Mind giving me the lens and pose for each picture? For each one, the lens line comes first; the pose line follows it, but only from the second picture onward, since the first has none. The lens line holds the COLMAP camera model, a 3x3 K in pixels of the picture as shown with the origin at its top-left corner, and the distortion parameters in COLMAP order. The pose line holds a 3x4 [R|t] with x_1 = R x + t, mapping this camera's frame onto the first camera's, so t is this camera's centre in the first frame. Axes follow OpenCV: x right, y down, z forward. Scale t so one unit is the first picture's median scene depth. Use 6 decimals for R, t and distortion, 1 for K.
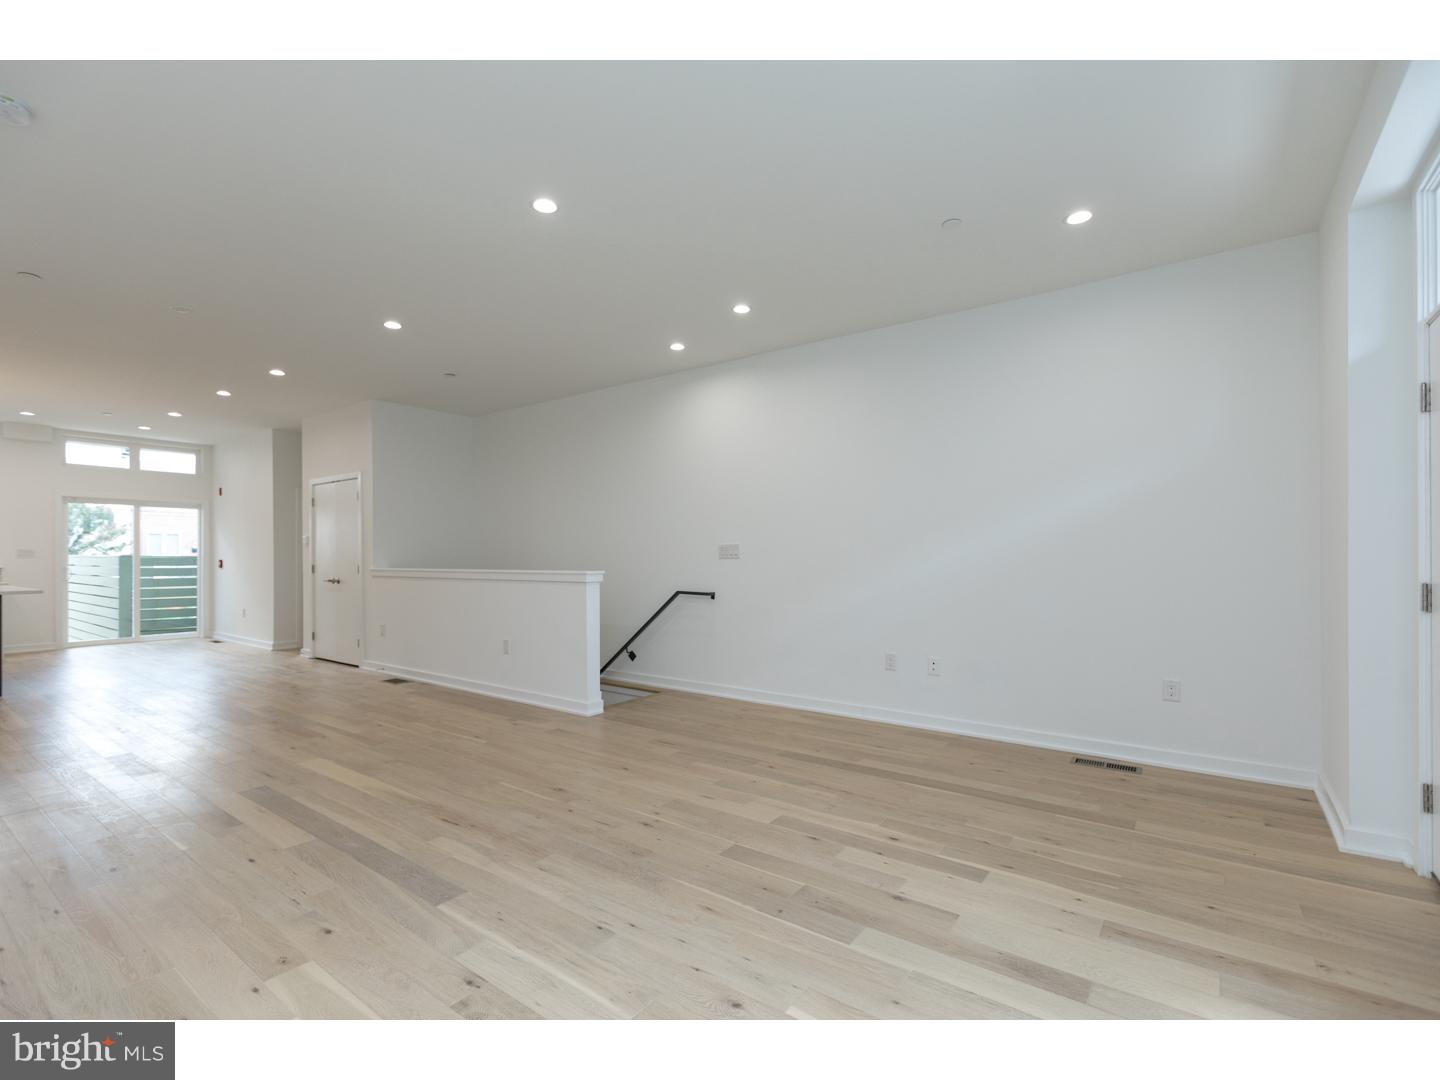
lens RADIAL K [[656.1, 0, 750.3], [0, 656.1, 549.4], [0, 0, 1]] dist [-0.001730, -0.000180]
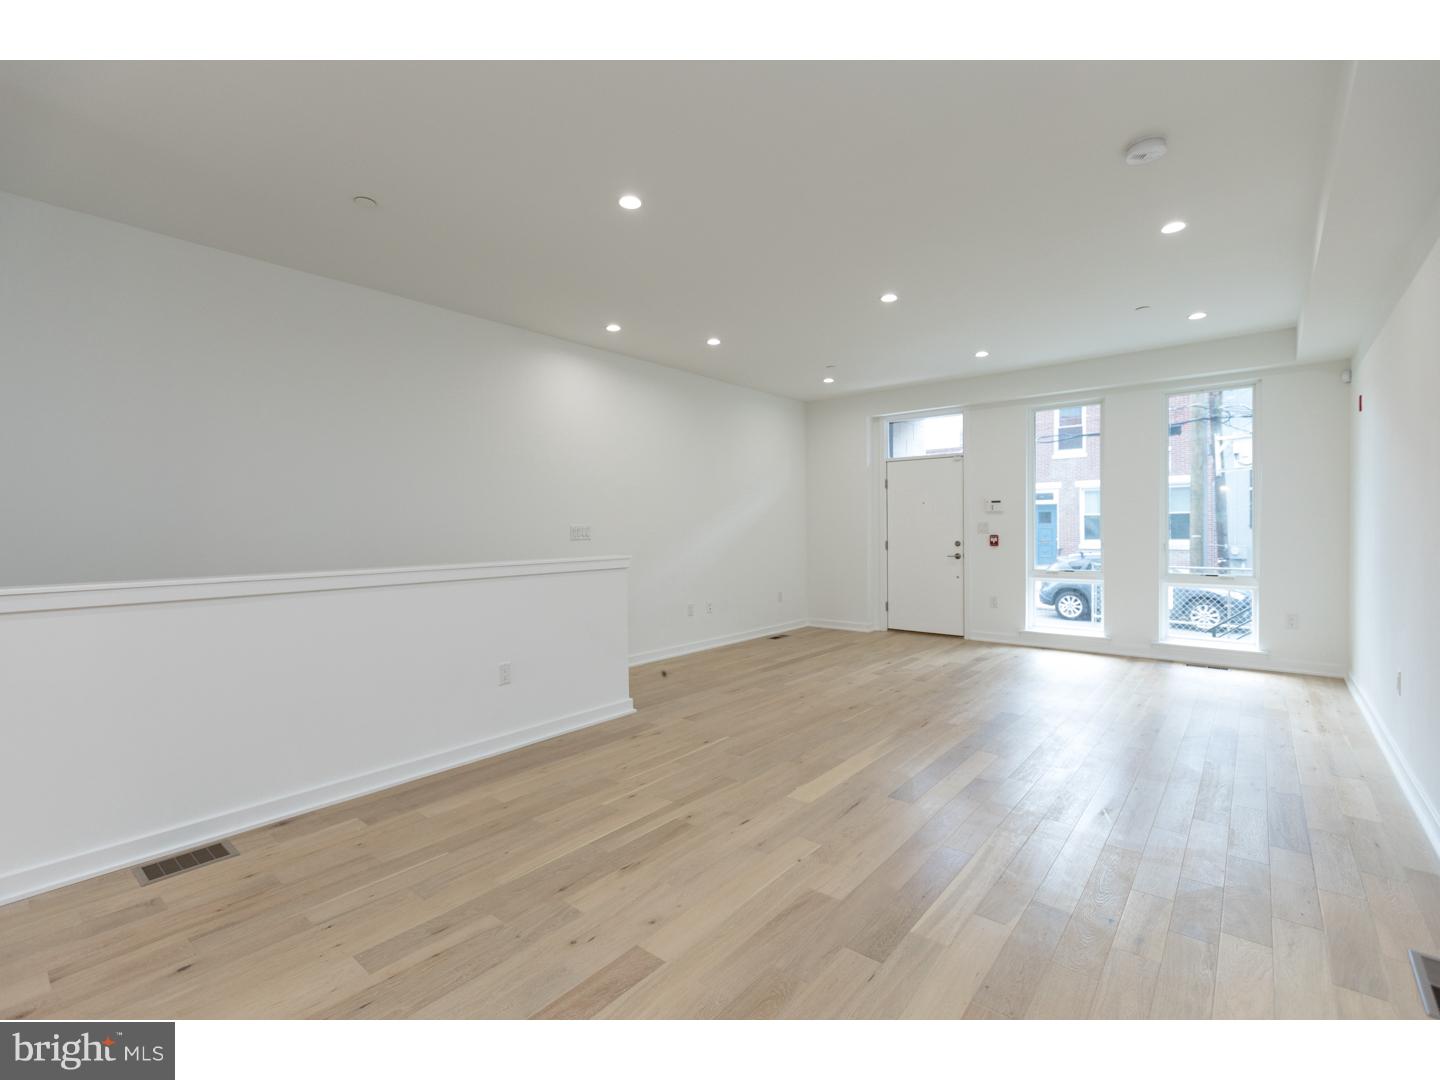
lens RADIAL K [[650.0, 0, 711.4], [0, 650.0, 534.4], [0, 0, 1]] dist [0.000196, 0.000323]
pose [[0.083716, -0.007342, 0.996463, -1.184723], [-0.001200, 0.999971, 0.007468, -0.003244], [-0.996489, -0.001821, 0.083705, 0.840725]]
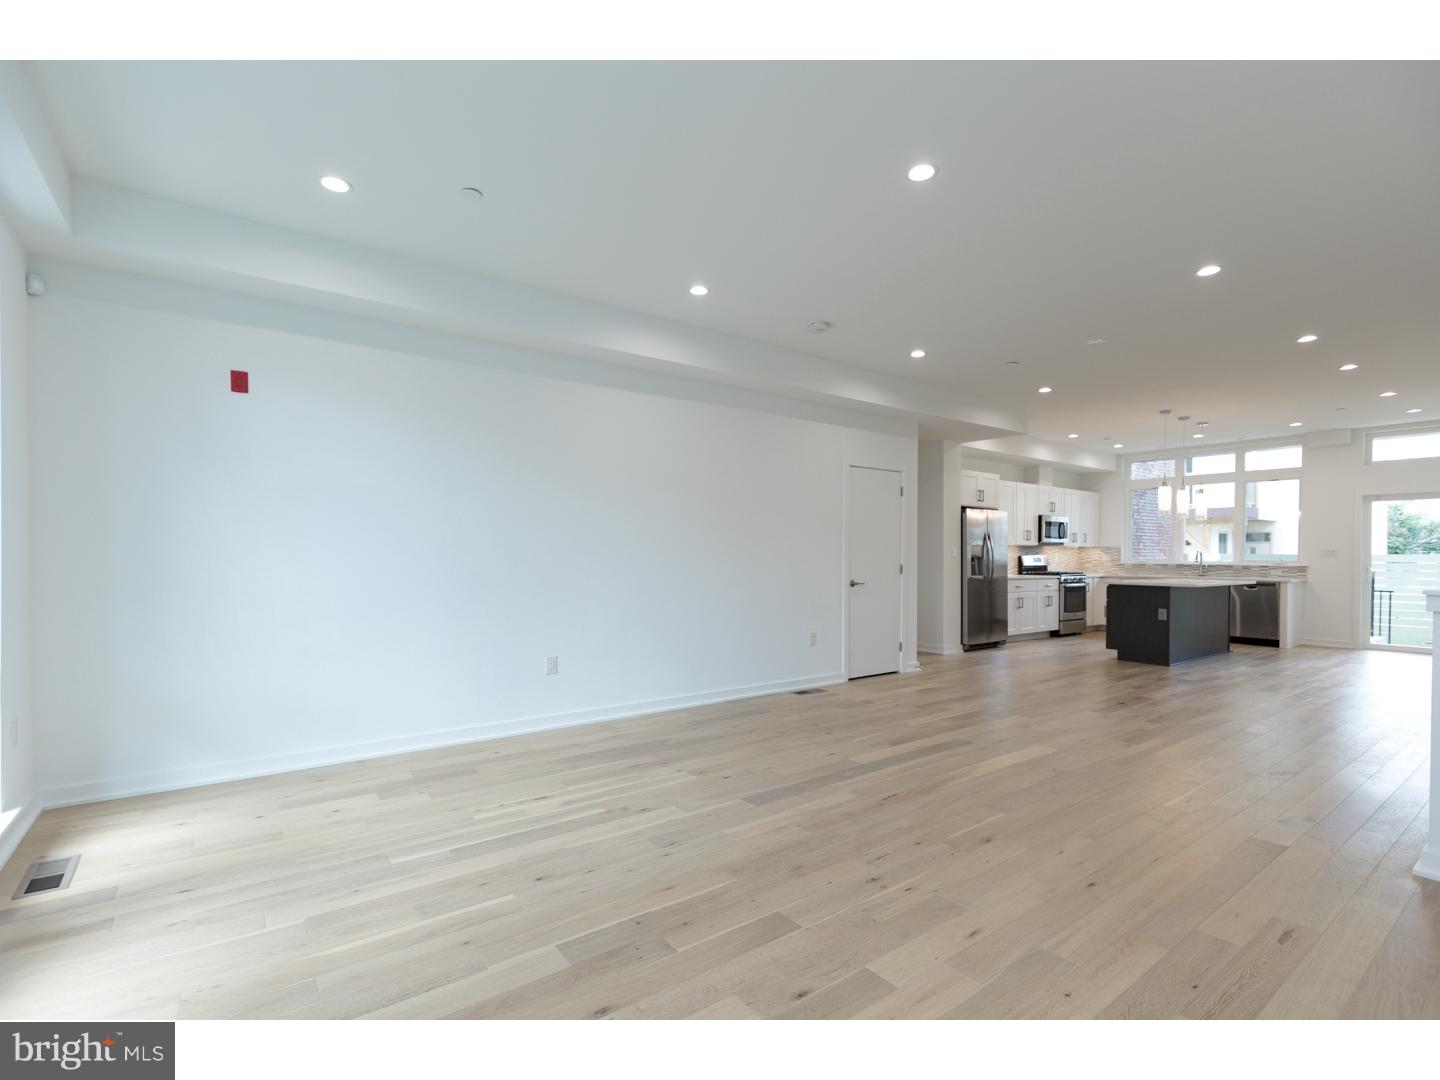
lens RADIAL K [[673.5, 0, 691.8], [0, 673.5, 565.4], [0, 0, 1]] dist [0.000990, -0.000842]
pose [[-0.343780, 0.018623, -0.938866, 0.449451], [0.005690, 0.999826, 0.017749, 0.001252], [0.939033, 0.000759, -0.343826, 0.672297]]
